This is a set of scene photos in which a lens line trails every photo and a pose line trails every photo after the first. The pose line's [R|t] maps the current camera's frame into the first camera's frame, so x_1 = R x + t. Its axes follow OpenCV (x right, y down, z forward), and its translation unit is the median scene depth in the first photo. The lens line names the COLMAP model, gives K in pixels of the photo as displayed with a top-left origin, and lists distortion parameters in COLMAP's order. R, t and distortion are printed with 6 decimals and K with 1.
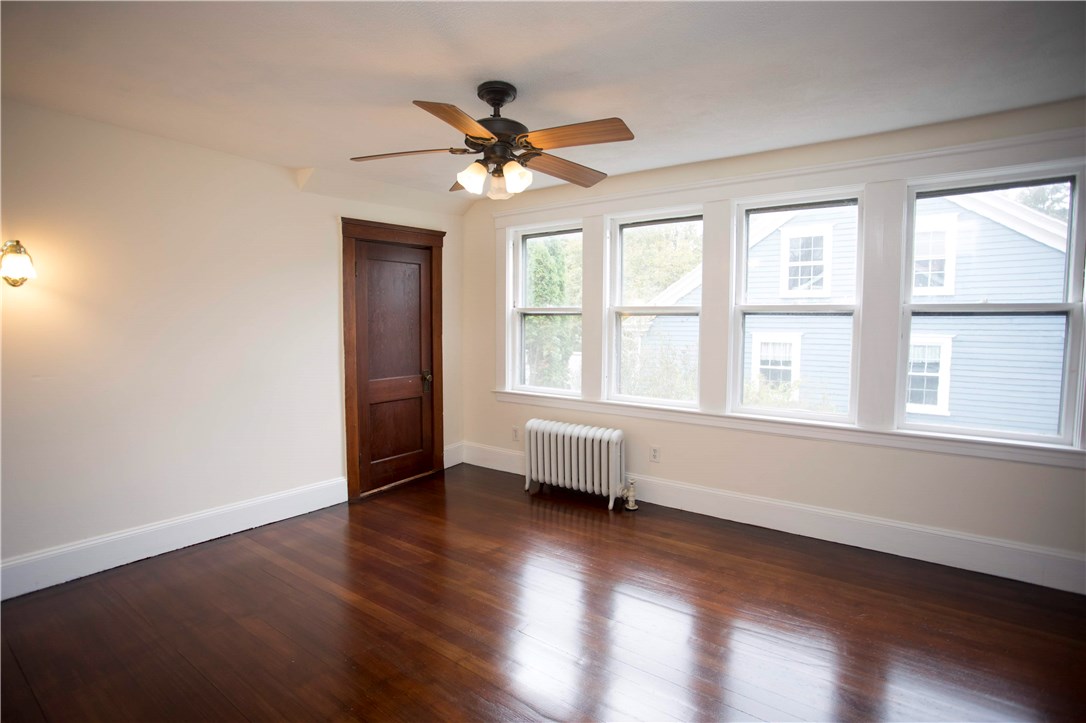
lens RADIAL K [[535.3, 0, 540.9], [0, 535.3, 357.7], [0, 0, 1]] dist [-0.068355, 0.033250]
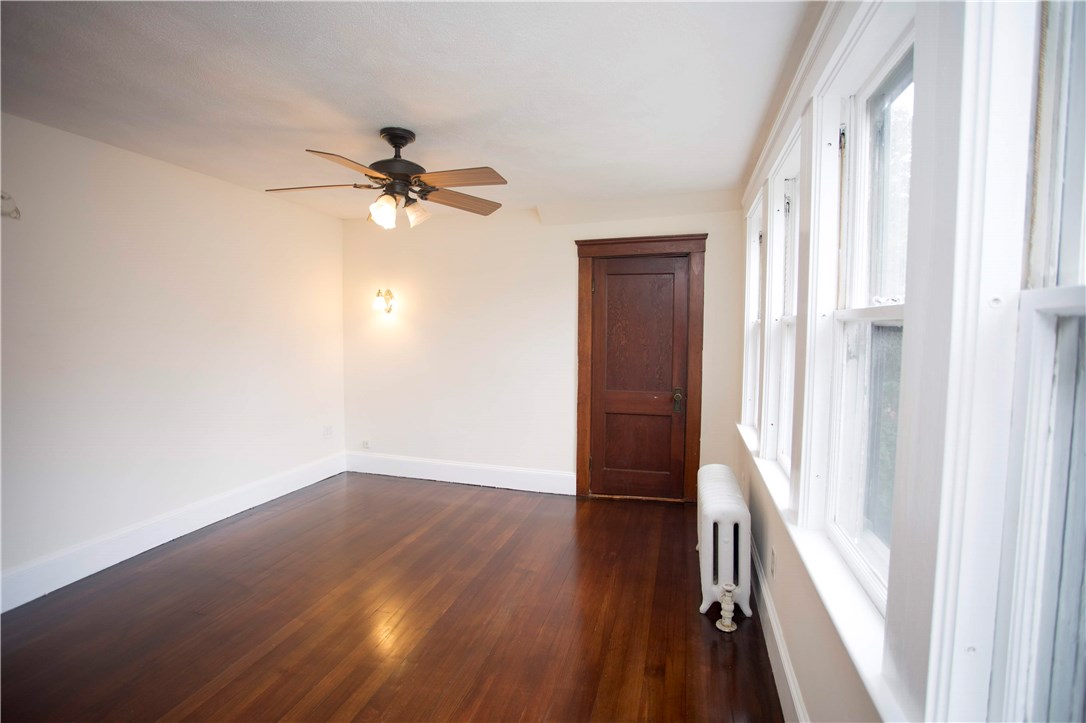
lens RADIAL K [[535.3, 0, 540.9], [0, 535.3, 357.7], [0, 0, 1]] dist [-0.068355, 0.033250]
pose [[0.357444, 0.057646, -0.932154, 0.635708], [-0.071784, 0.996836, 0.034120, -0.049967], [0.931172, 0.054718, 0.360451, 0.515588]]
